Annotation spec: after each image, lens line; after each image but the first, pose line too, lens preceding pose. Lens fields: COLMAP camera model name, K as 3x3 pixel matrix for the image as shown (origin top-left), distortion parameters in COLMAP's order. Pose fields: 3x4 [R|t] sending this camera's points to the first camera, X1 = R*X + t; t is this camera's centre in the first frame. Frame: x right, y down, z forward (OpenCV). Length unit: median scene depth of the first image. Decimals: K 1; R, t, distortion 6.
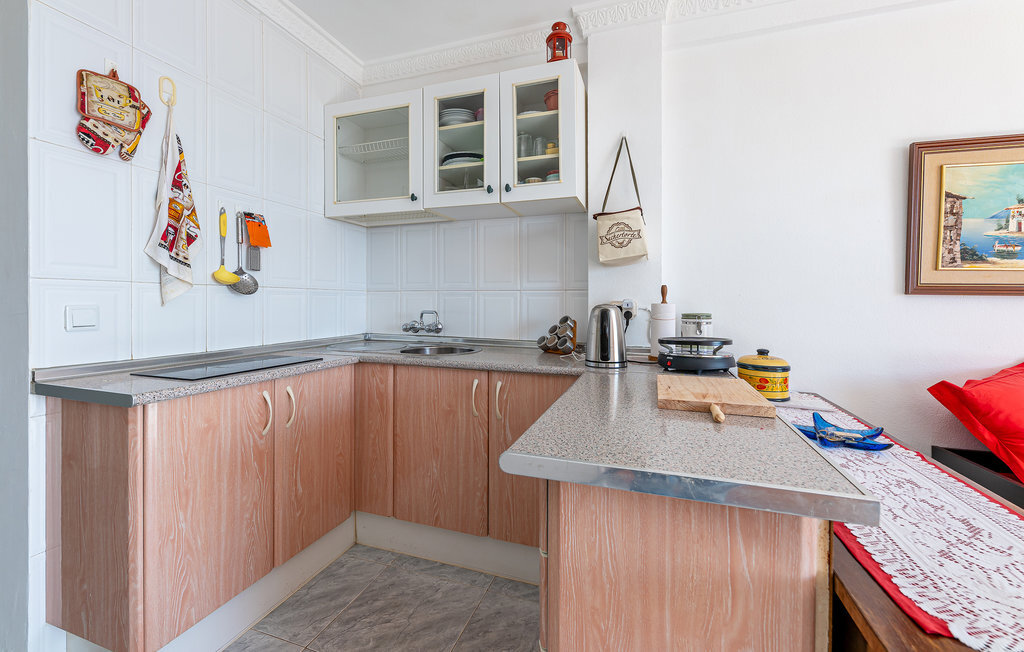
lens RADIAL K [[418.5, 0, 507.7], [0, 418.5, 301.3], [0, 0, 1]] dist [0.000268, -0.000950]
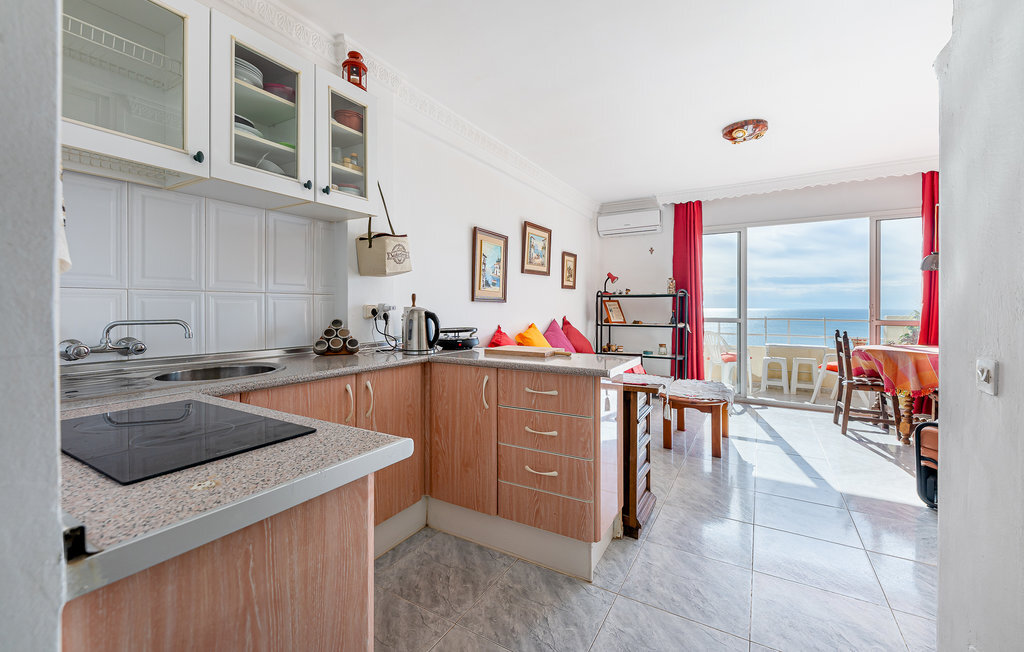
lens RADIAL K [[418.5, 0, 507.7], [0, 418.5, 301.3], [0, 0, 1]] dist [0.000268, -0.000950]
pose [[0.213328, 0.006630, 0.976958, -0.955794], [-0.001625, 0.999978, -0.006431, -0.005002], [-0.976979, -0.000216, 0.213334, 0.417828]]
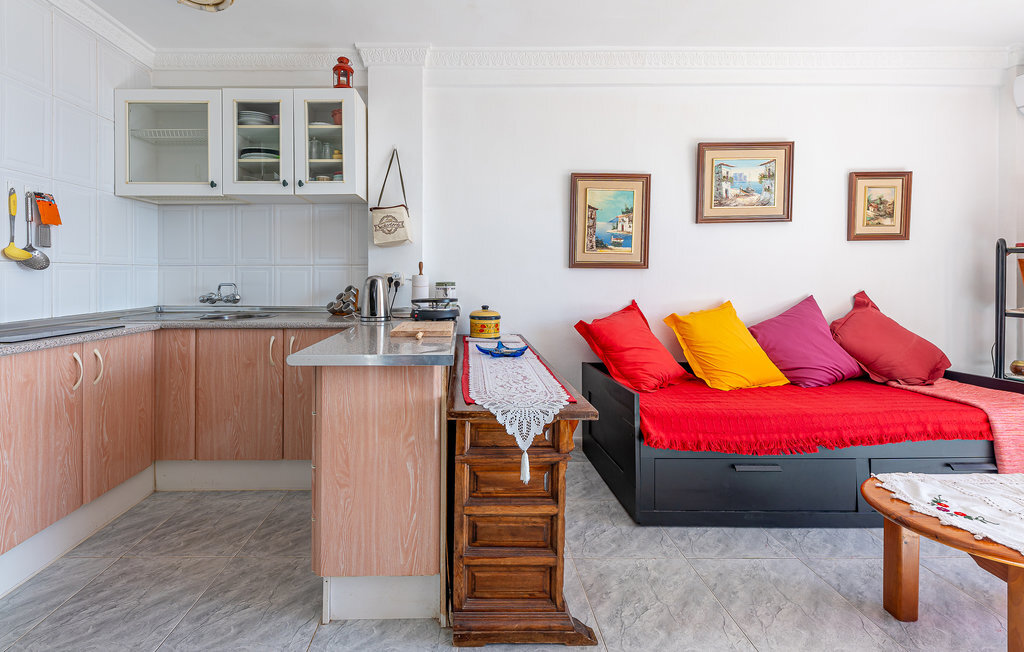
lens RADIAL K [[438.1, 0, 463.5], [0, 438.1, 267.9], [0, 0, 1]] dist [0.011428, -0.000786]
pose [[0.944650, -0.002324, 0.328073, 0.032474], [0.006889, 0.999895, -0.012753, 0.001172], [-0.328009, 0.014307, 0.944566, -0.434219]]
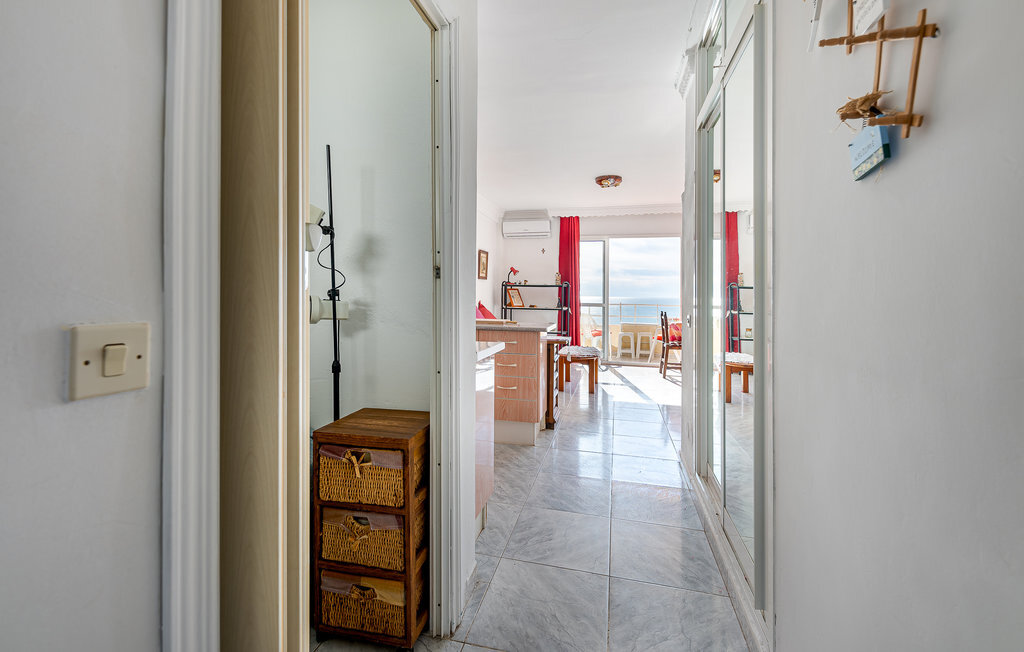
lens RADIAL K [[418.3, 0, 510.8], [0, 418.3, 257.8], [0, 0, 1]] dist [0.001384, 0.000524]
pose [[-0.079351, 0.077774, 0.993808, -1.720193], [-0.020234, 0.996621, -0.079610, -0.010551], [-0.996641, -0.026426, -0.077510, 0.675668]]
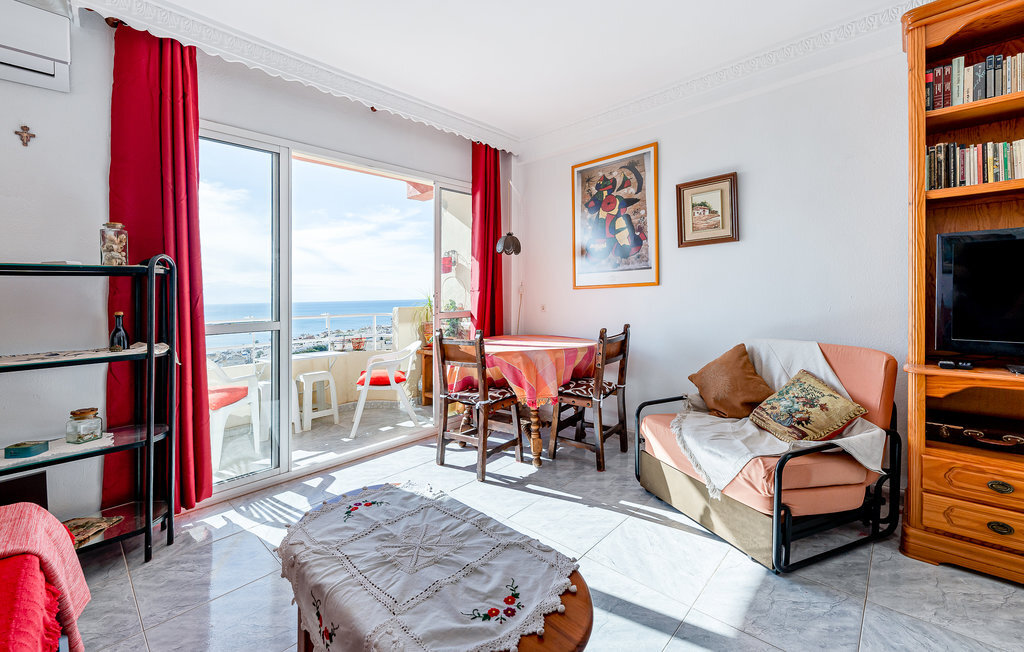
lens RADIAL K [[418.5, 0, 507.7], [0, 418.5, 301.3], [0, 0, 1]] dist [0.000268, -0.000950]
pose [[-0.910241, 0.007106, 0.414018, 0.843546], [0.012536, 0.999867, 0.010400, 0.015685], [-0.413889, 0.014656, -0.910209, 0.499478]]
